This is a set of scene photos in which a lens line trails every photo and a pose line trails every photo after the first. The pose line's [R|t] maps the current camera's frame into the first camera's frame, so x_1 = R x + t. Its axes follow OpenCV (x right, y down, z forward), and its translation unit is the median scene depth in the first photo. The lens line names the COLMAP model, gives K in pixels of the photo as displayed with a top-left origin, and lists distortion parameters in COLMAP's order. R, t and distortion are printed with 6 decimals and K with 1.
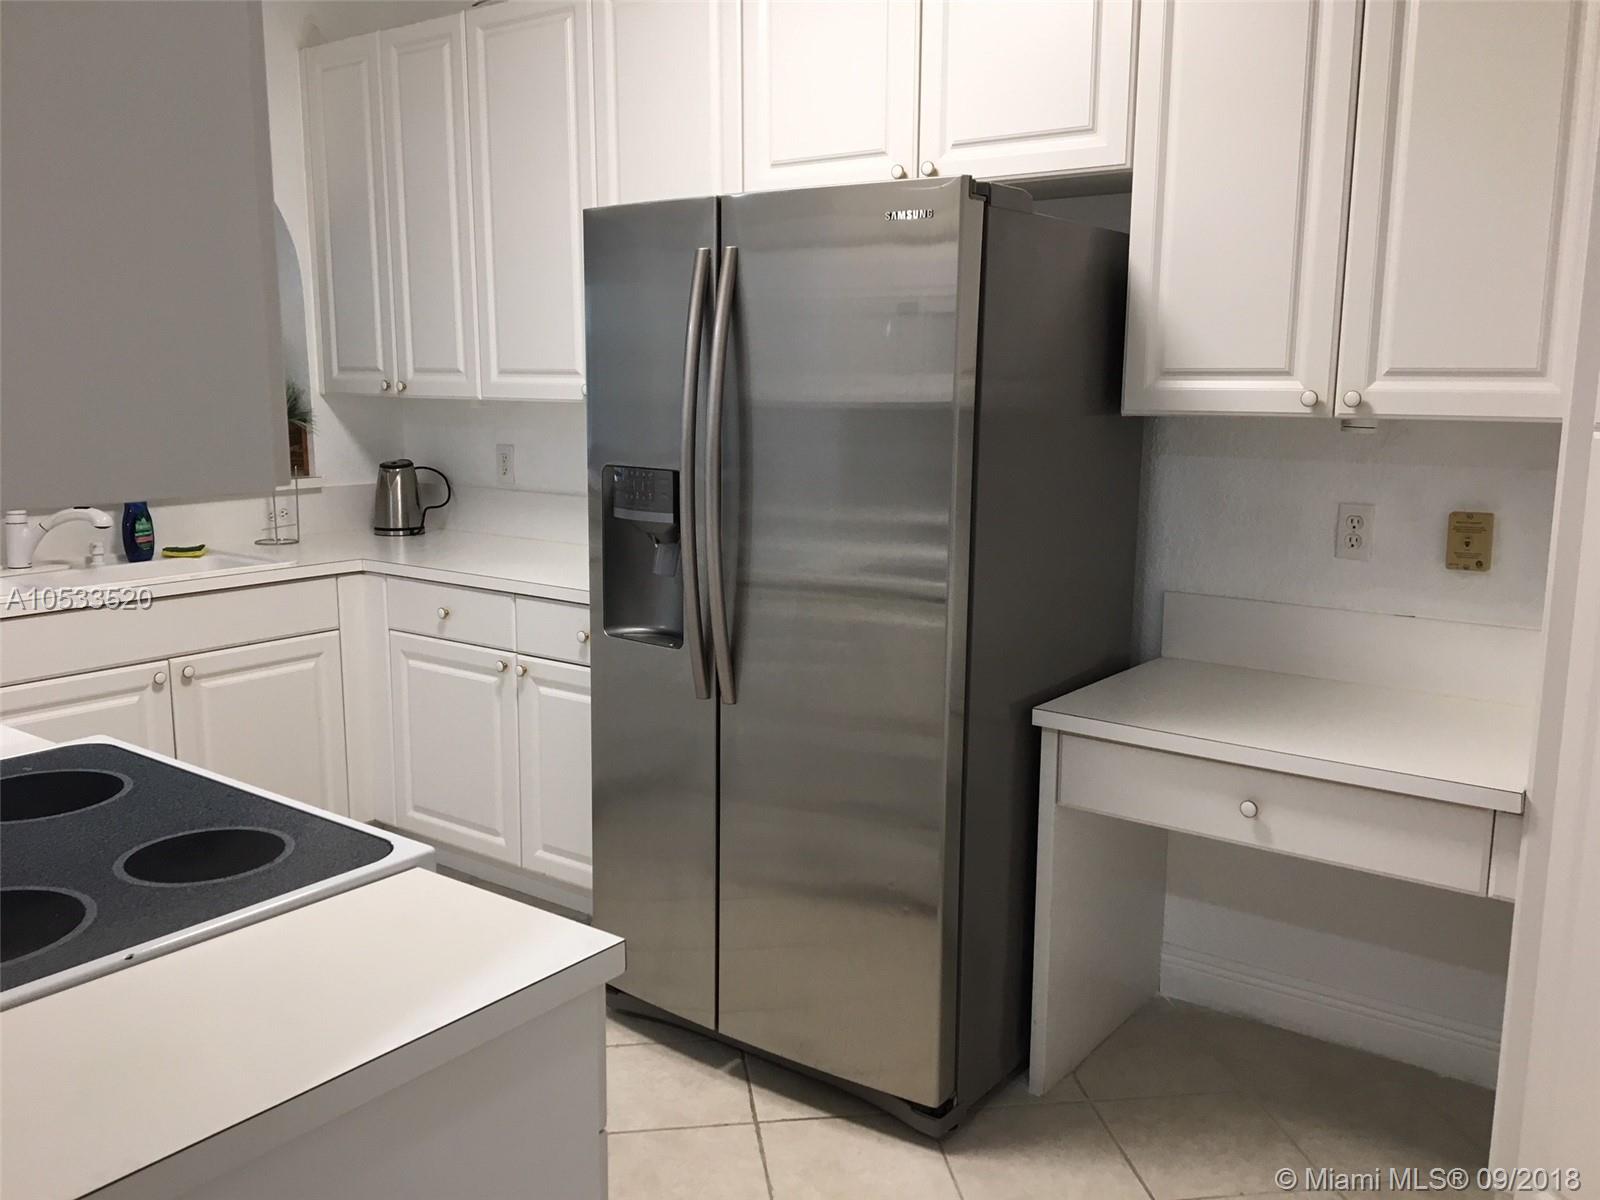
lens RADIAL K [[1348.1, 0, 800.4], [0, 1348.1, 601.7], [0, 0, 1]] dist [0.011215, -0.001765]
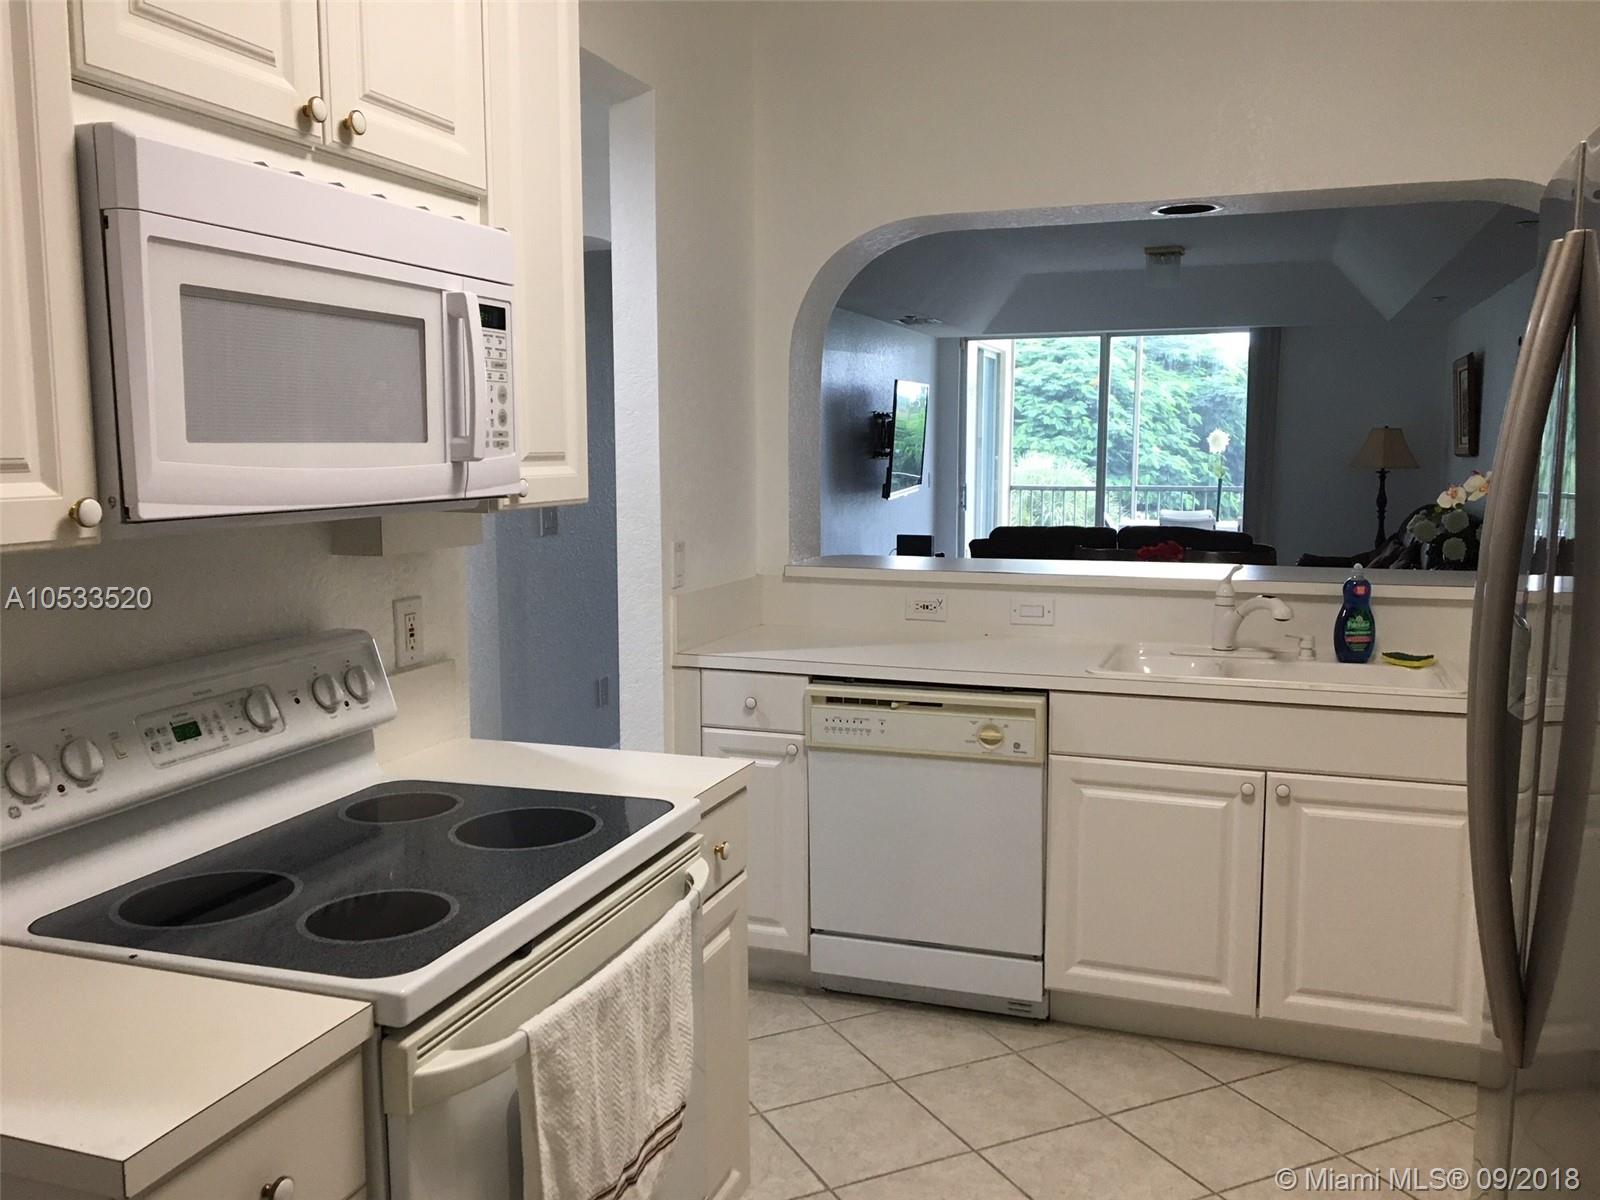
lens RADIAL K [[1348.1, 0, 799.8], [0, 1348.1, 600.4], [0, 0, 1]] dist [0.011215, -0.001765]
pose [[0.311359, 0.105279, -0.944443, 0.269154], [-0.159238, 0.985572, 0.057367, -0.071096], [0.936856, 0.132530, 0.323631, 0.398878]]
